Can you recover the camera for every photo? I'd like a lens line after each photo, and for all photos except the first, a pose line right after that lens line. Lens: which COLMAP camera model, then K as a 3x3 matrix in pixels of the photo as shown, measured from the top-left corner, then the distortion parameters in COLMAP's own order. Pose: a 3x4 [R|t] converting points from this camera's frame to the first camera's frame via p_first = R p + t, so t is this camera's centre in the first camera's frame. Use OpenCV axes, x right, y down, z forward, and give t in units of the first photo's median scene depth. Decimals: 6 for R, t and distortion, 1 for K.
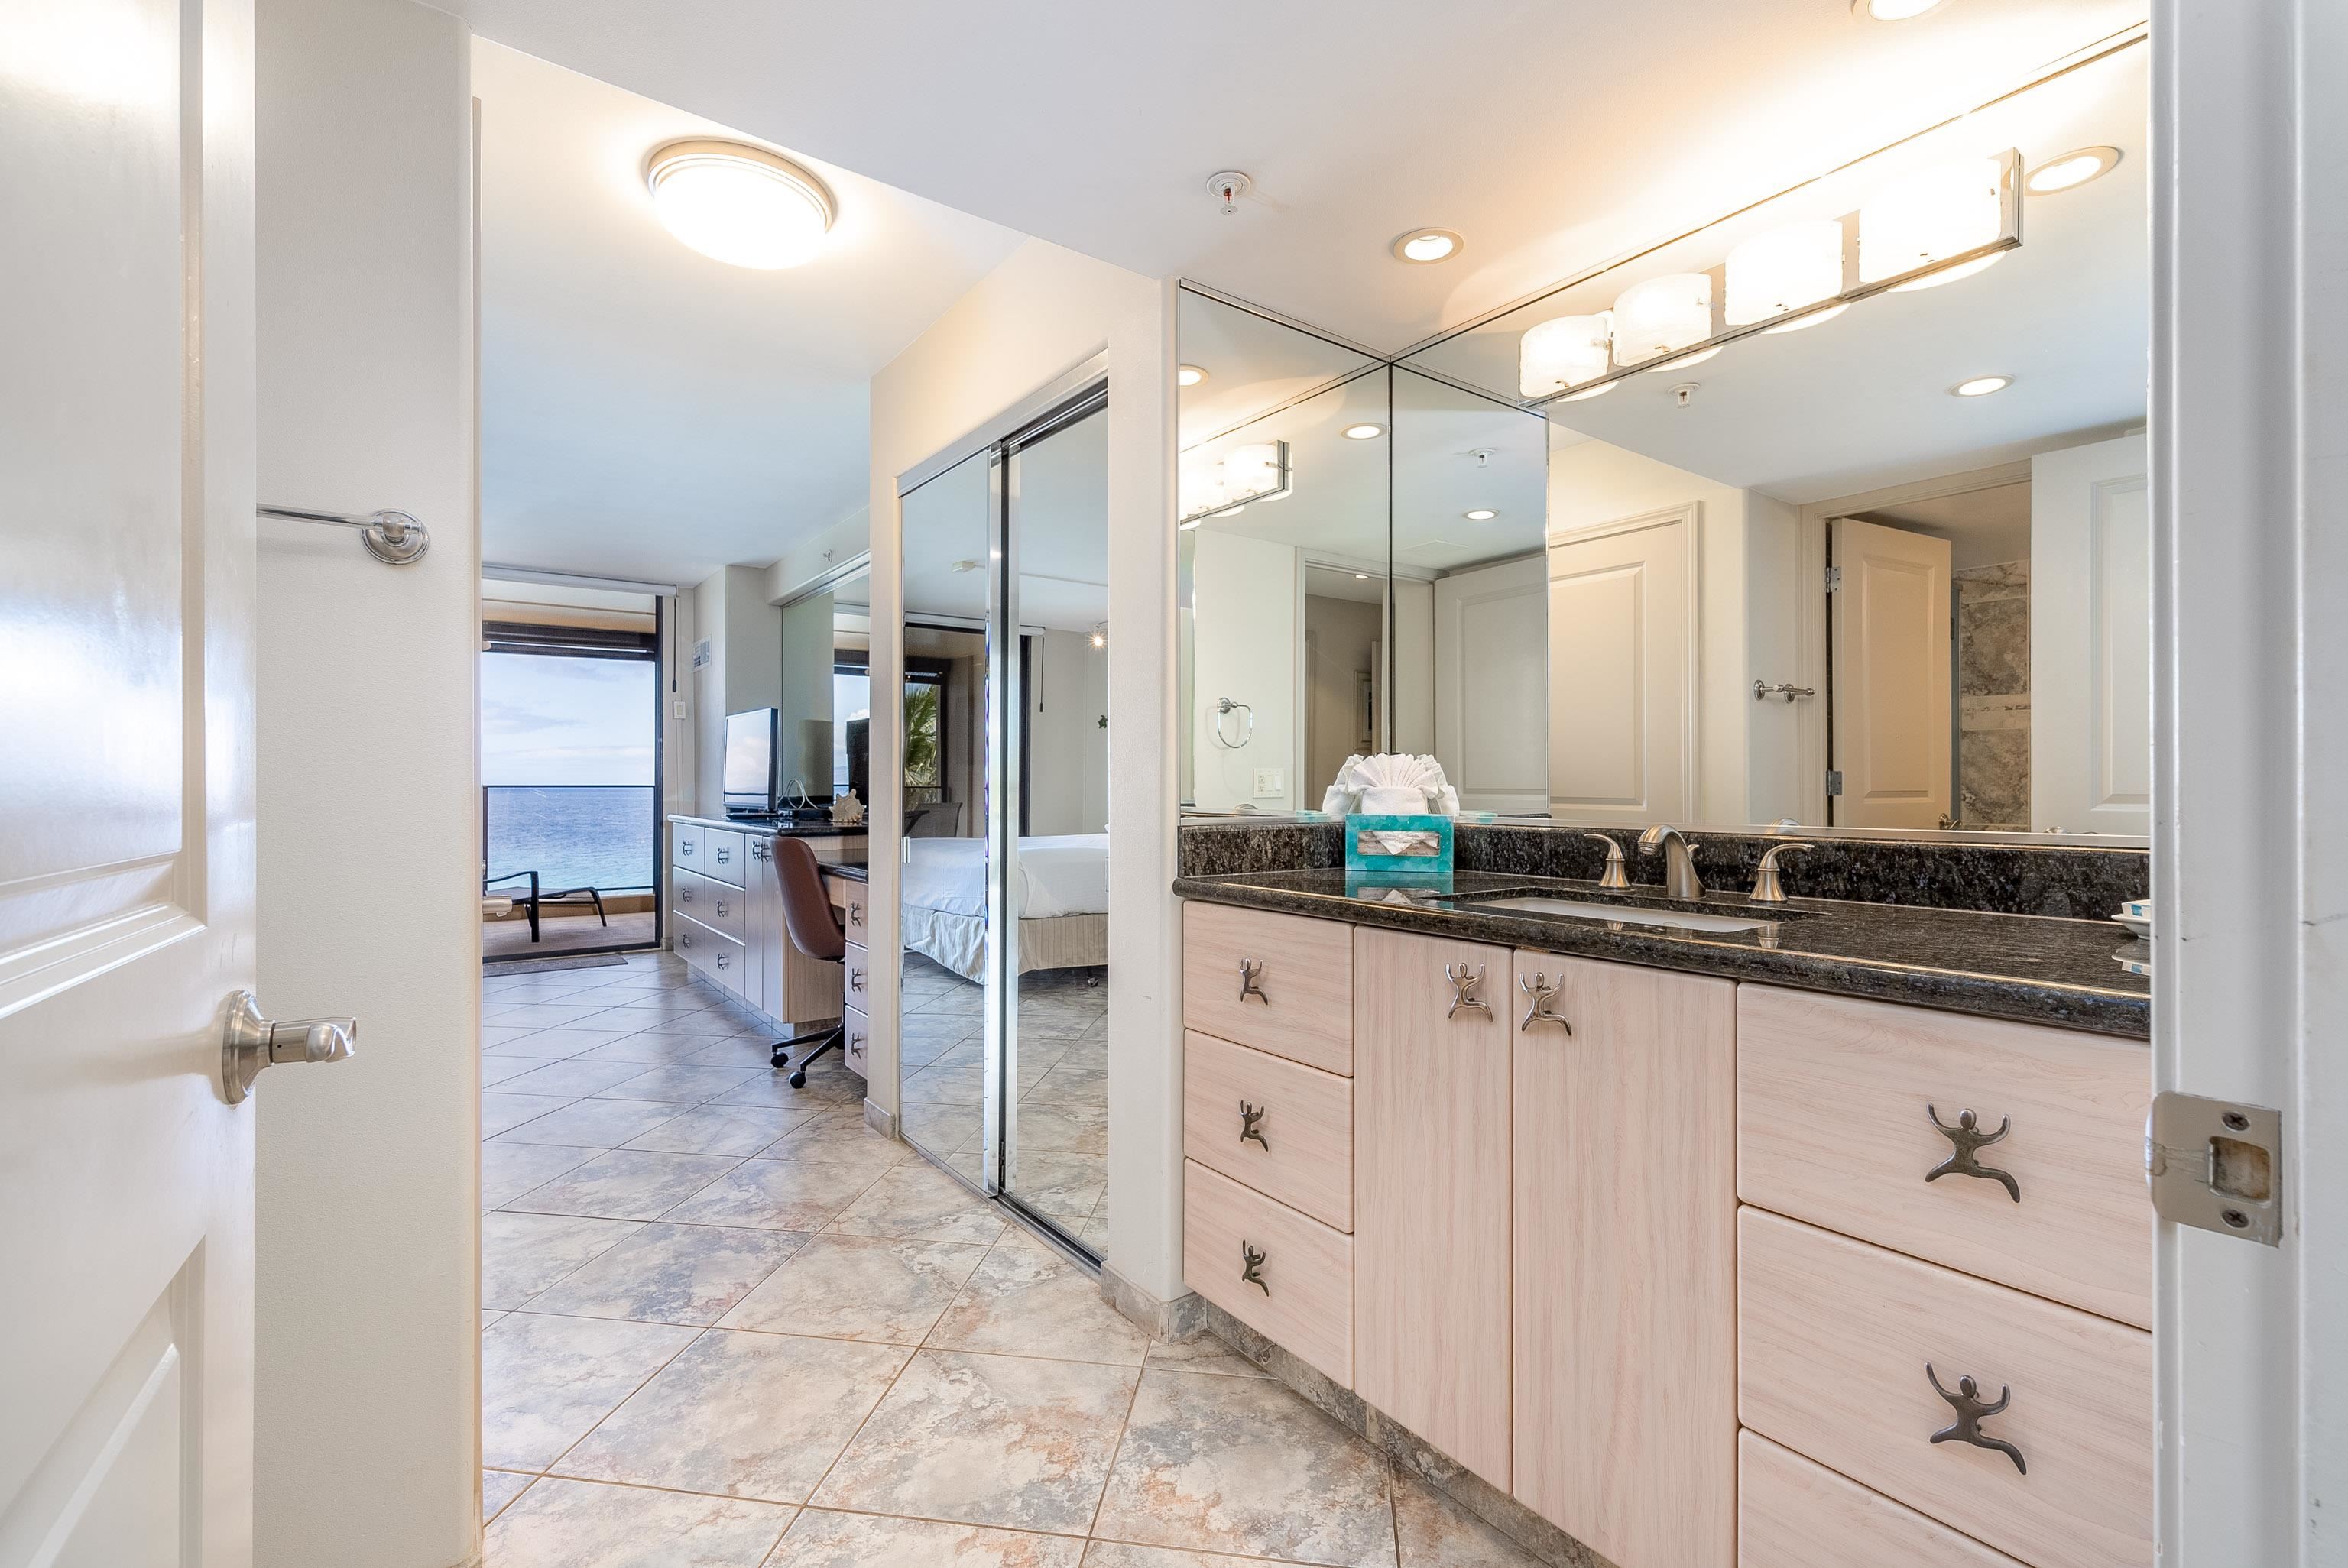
lens RADIAL K [[1026.0, 0, 1172.6], [0, 1026.0, 772.4], [0, 0, 1]] dist [-0.000448, 0.000039]
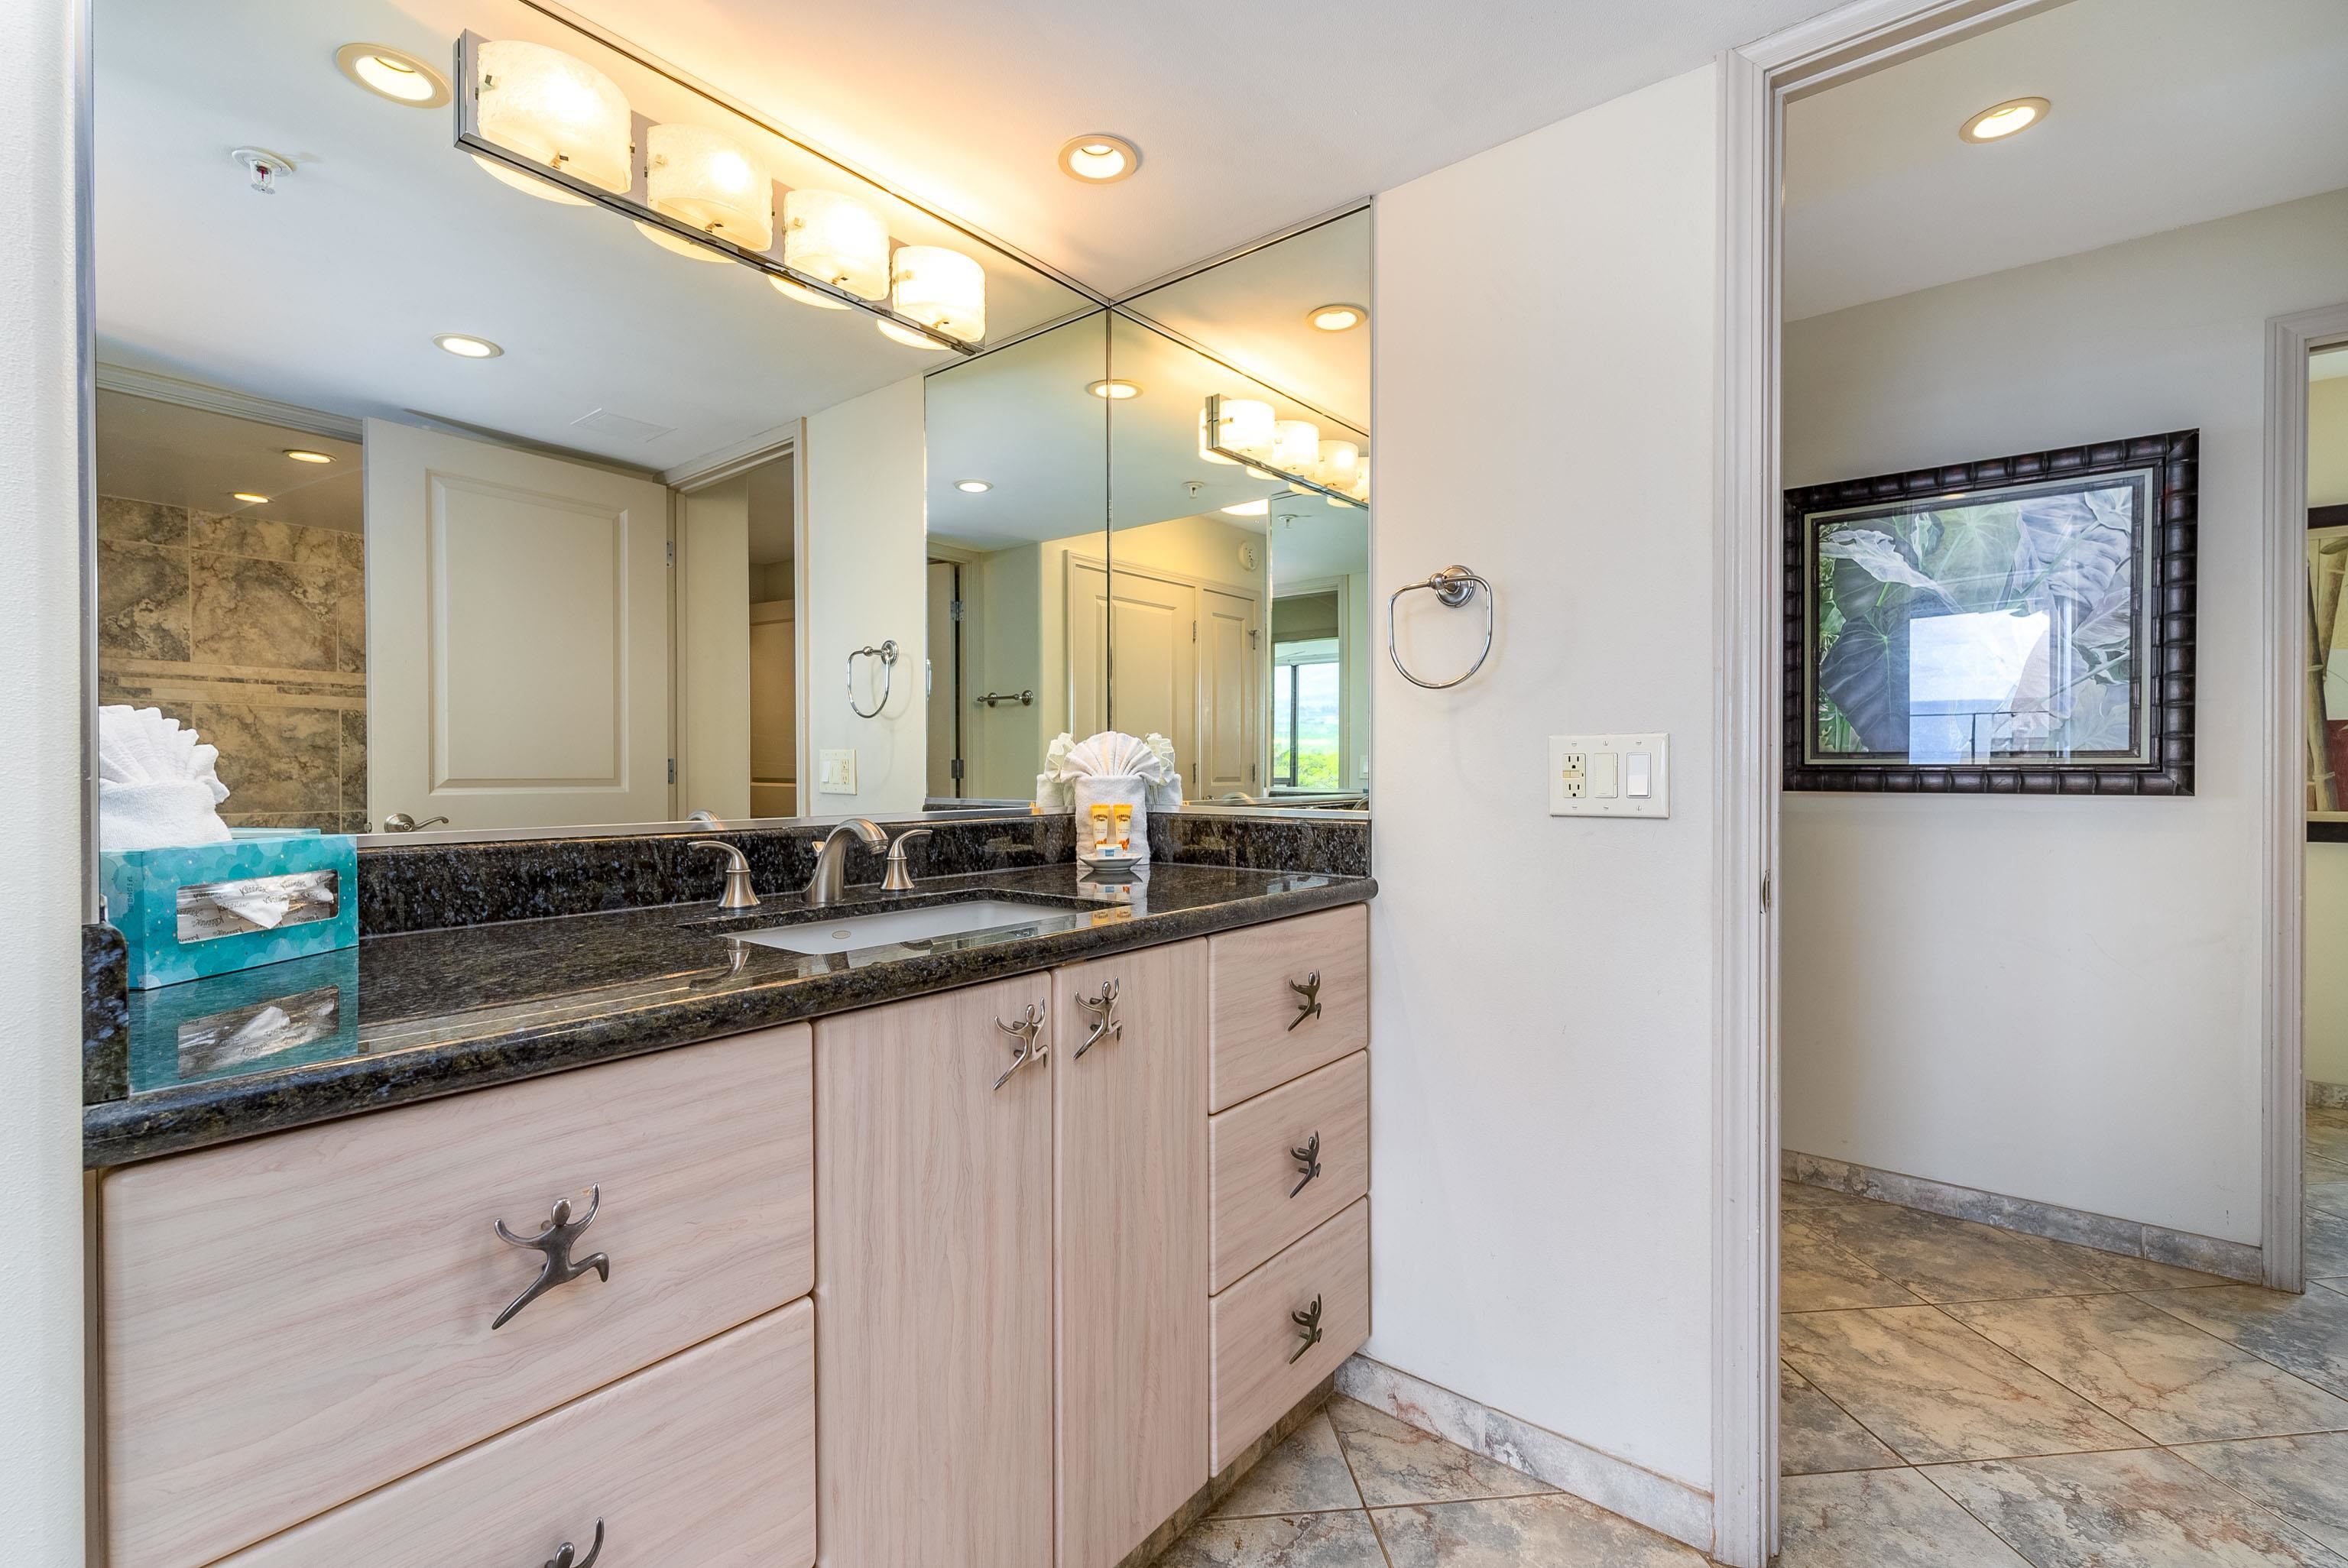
lens RADIAL K [[1032.1, 0, 1174.0], [0, 1032.1, 784.0], [0, 0, 1]] dist [-0.027880, 0.000059]
pose [[-0.262654, -0.012368, 0.964811, -0.423498], [-0.006953, 0.999916, 0.010925, 0.011227], [-0.964865, -0.003839, -0.262718, 0.969488]]
